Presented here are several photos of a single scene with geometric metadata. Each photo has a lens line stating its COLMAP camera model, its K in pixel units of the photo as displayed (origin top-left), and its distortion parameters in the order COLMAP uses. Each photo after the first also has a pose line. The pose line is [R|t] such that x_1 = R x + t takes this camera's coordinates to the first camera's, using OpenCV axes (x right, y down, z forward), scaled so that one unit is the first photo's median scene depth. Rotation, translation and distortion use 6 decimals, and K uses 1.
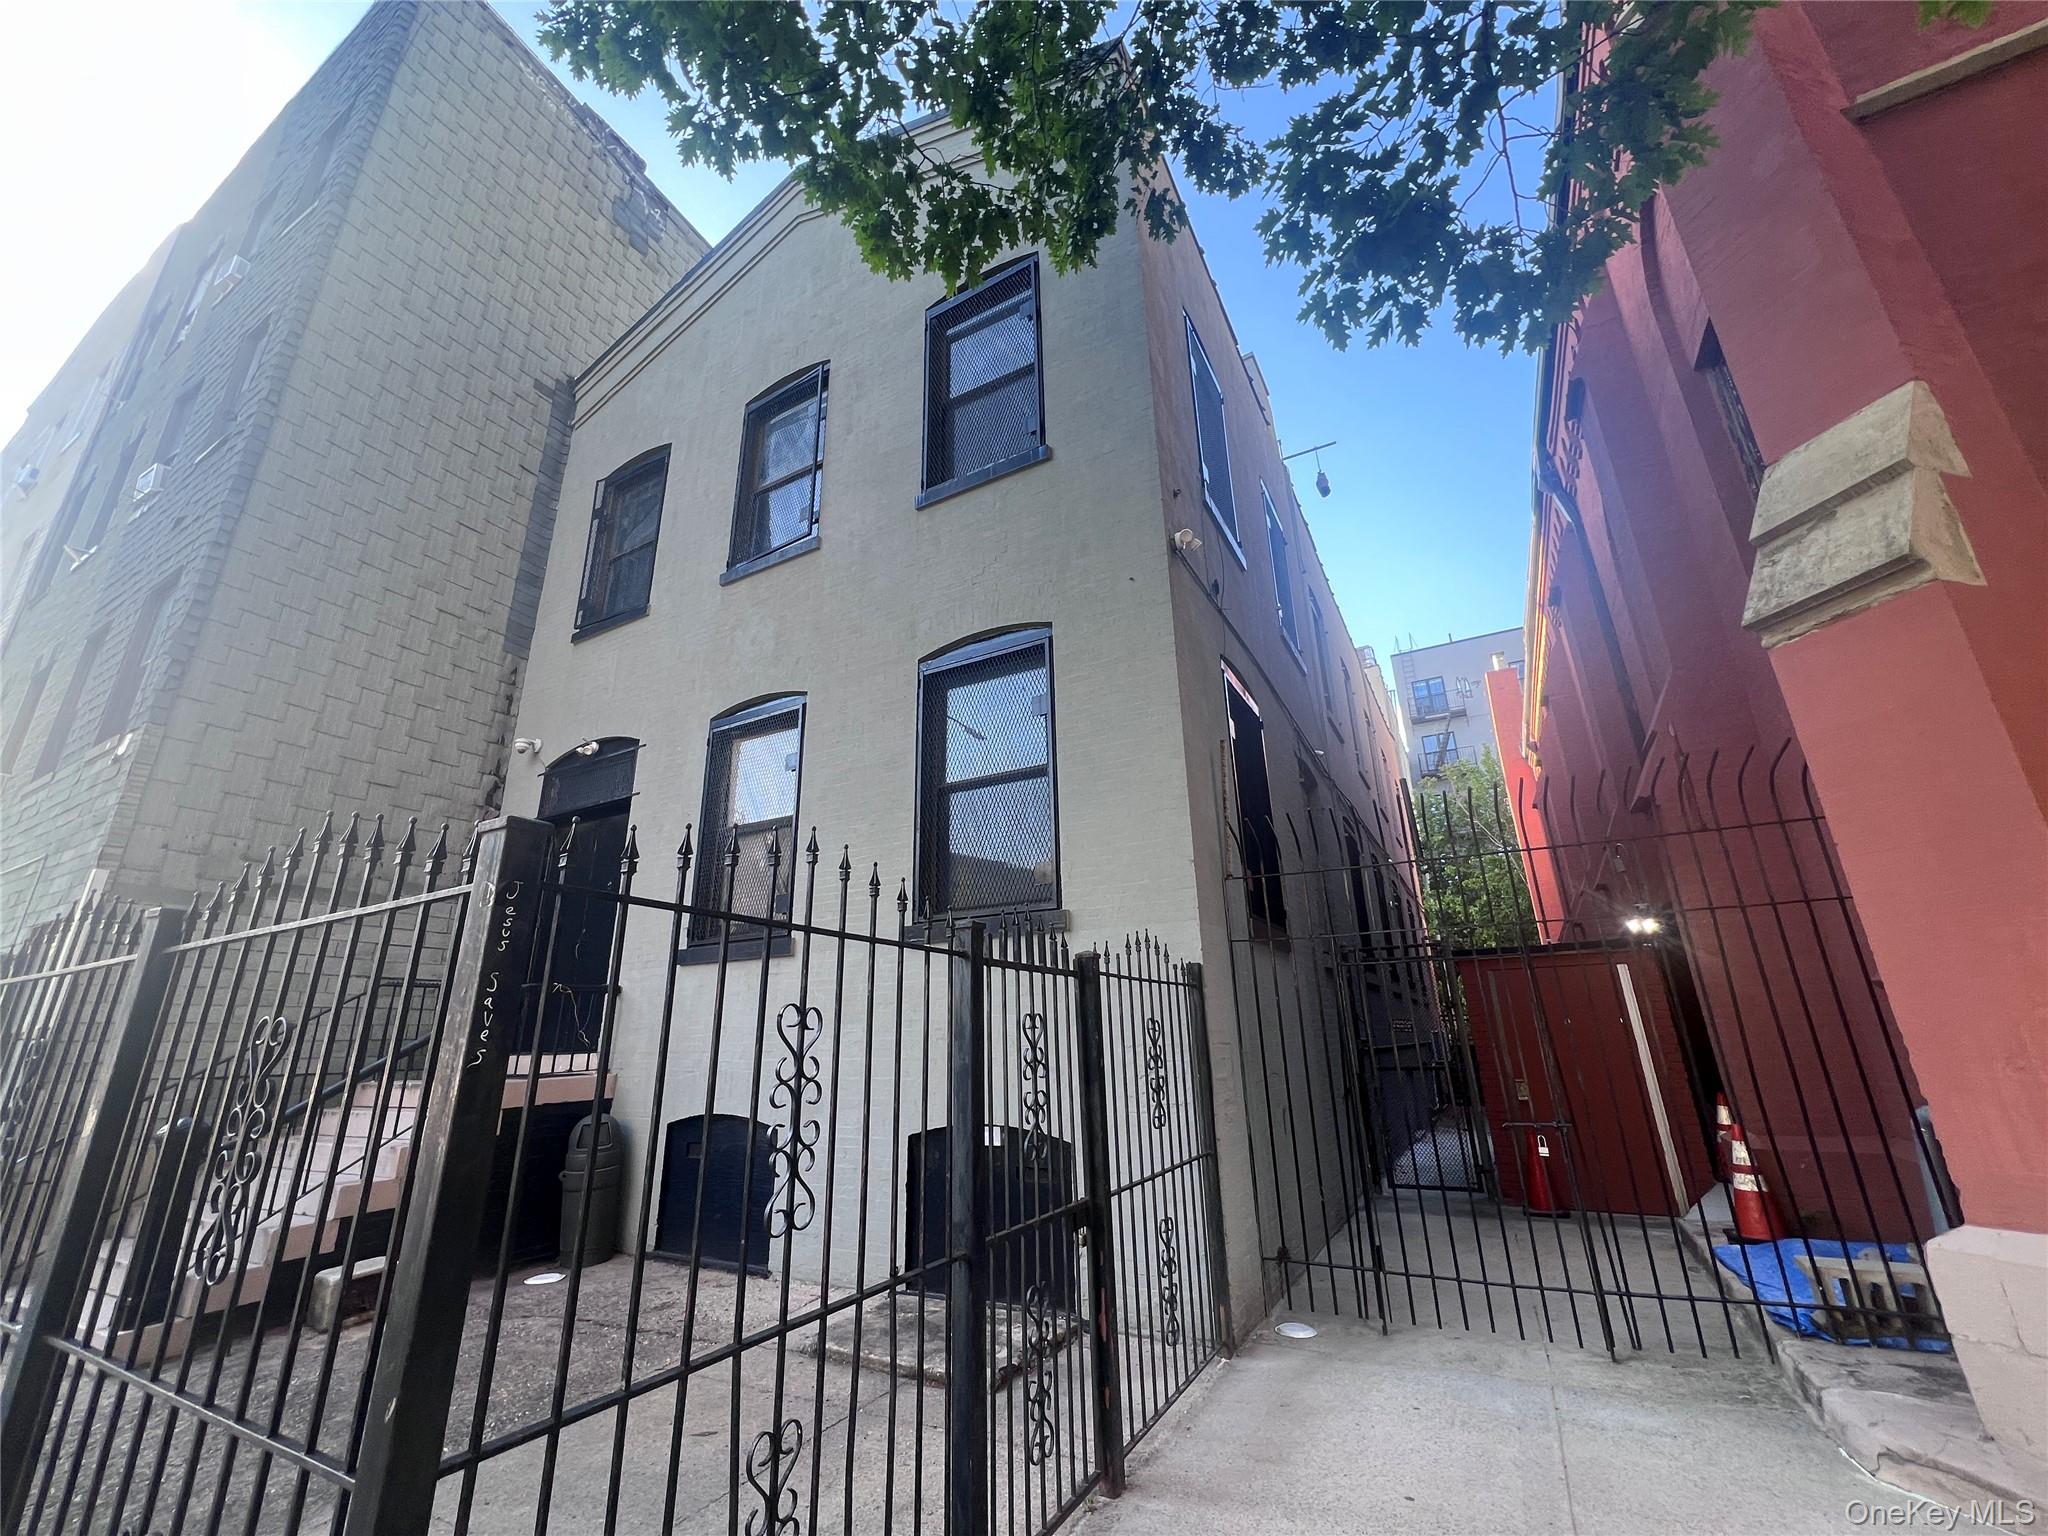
lens RADIAL K [[813.9, 0, 1025.6], [0, 813.9, 769.0], [0, 0, 1]] dist [-0.001571, 0.000584]
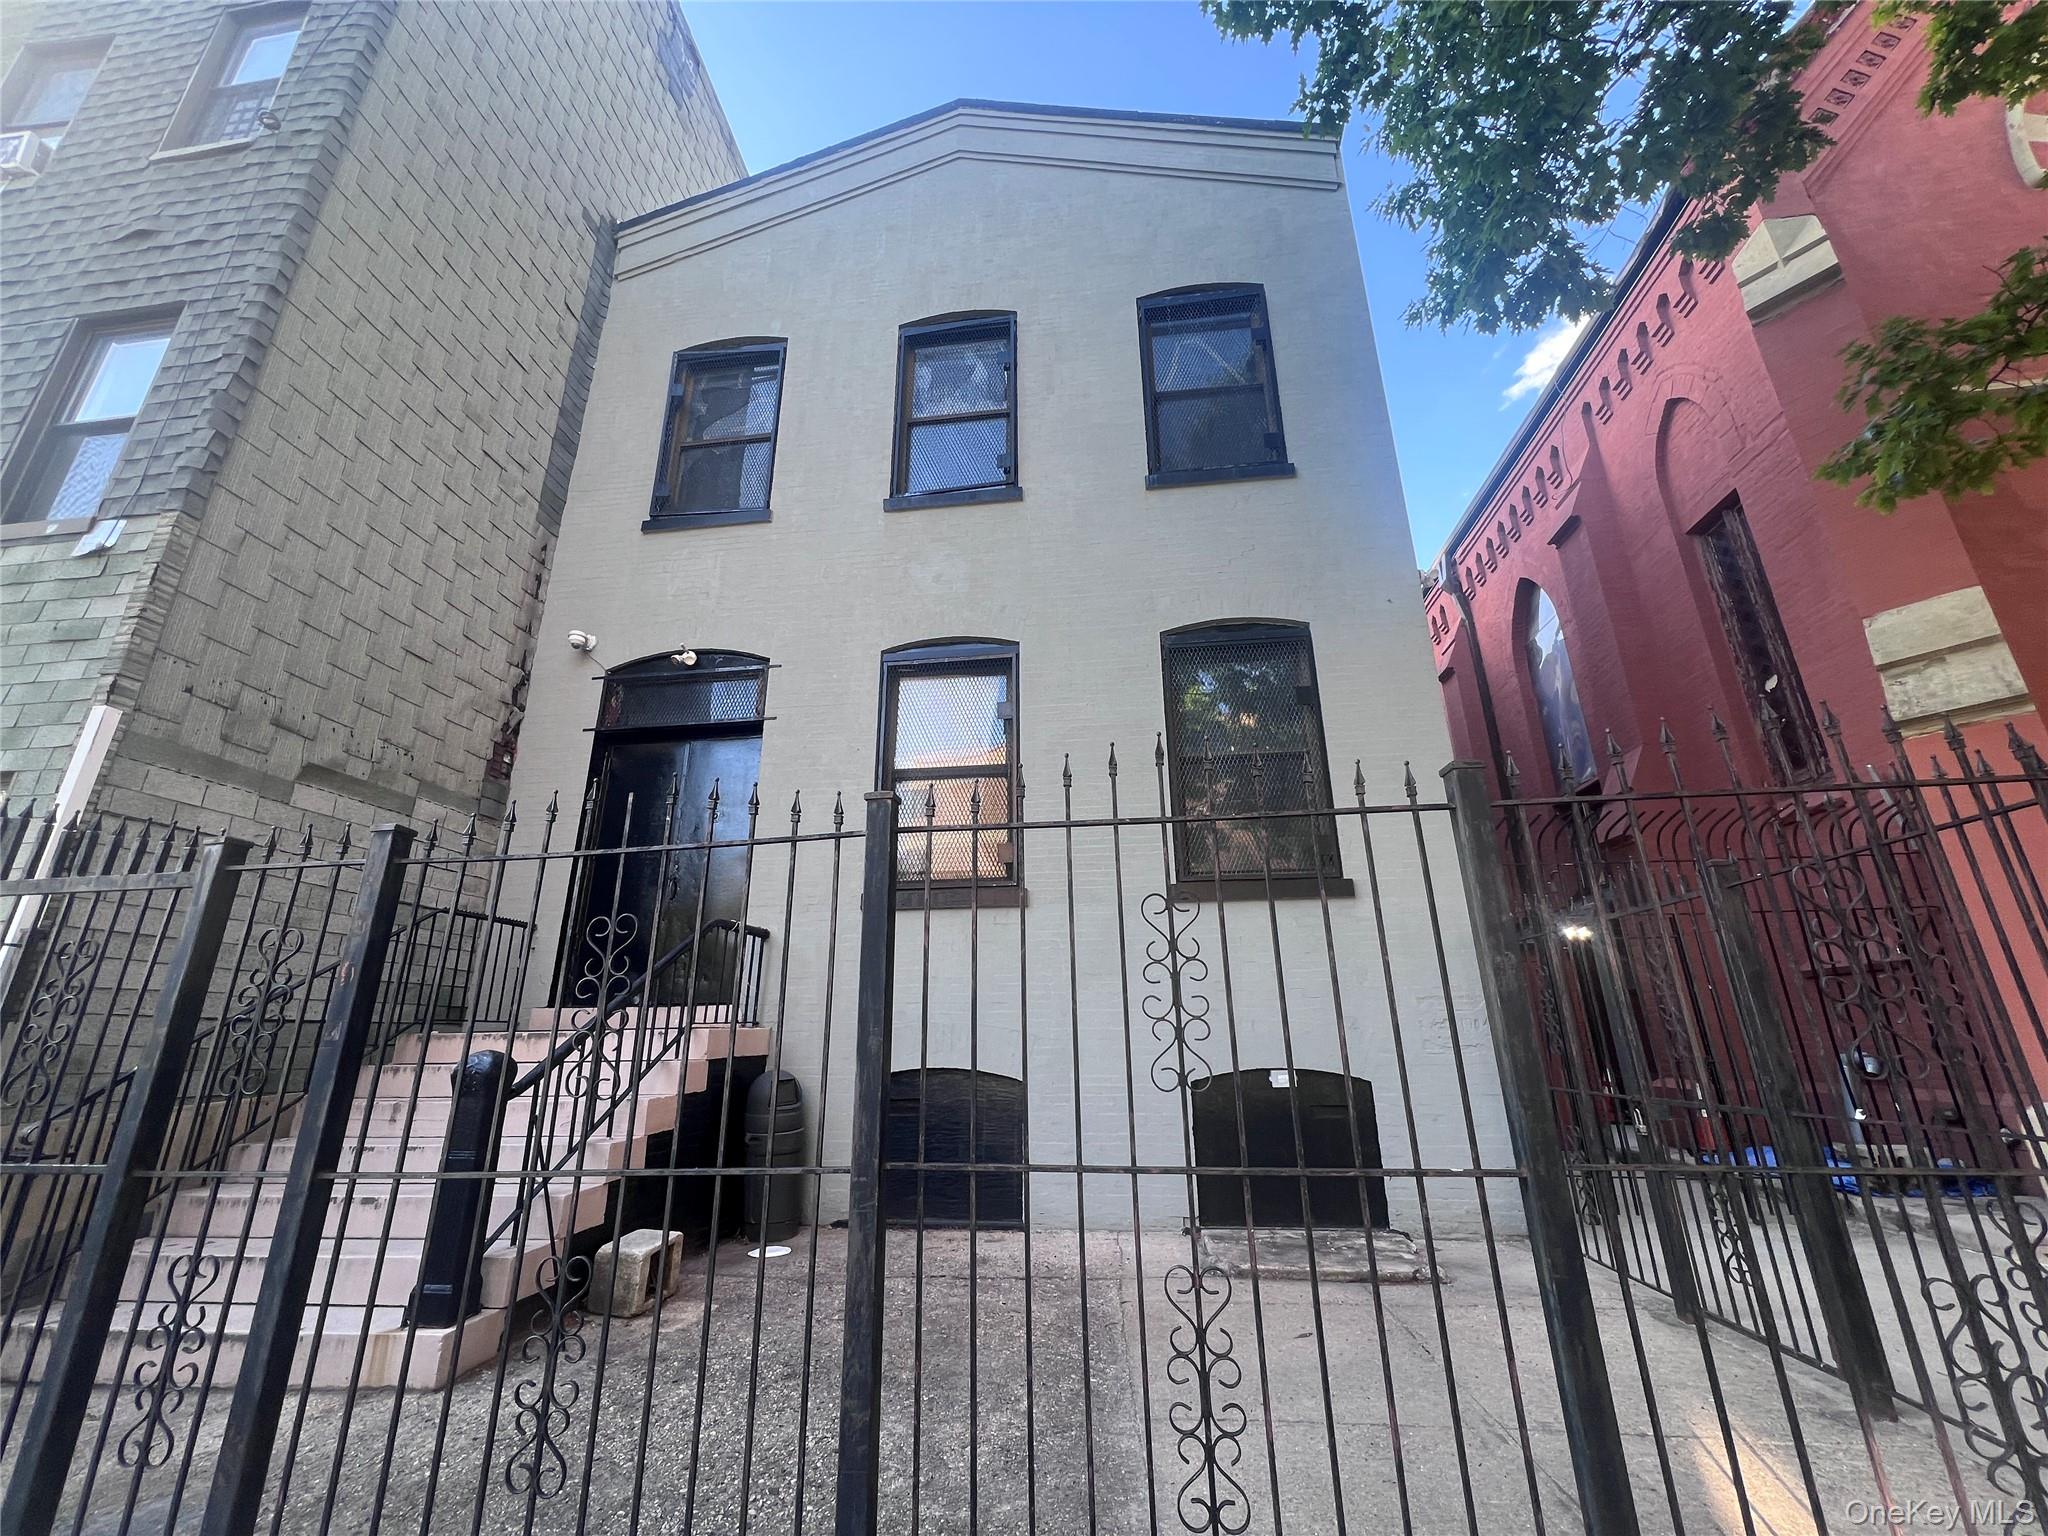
lens RADIAL K [[813.9, 0, 1019.5], [0, 813.9, 768.4], [0, 0, 1]] dist [-0.001571, 0.000584]
pose [[0.927796, 0.132153, 0.348898, -0.541586], [-0.128917, 0.991120, -0.032593, 0.080129], [-0.350107, -0.014739, 0.936594, 0.075214]]
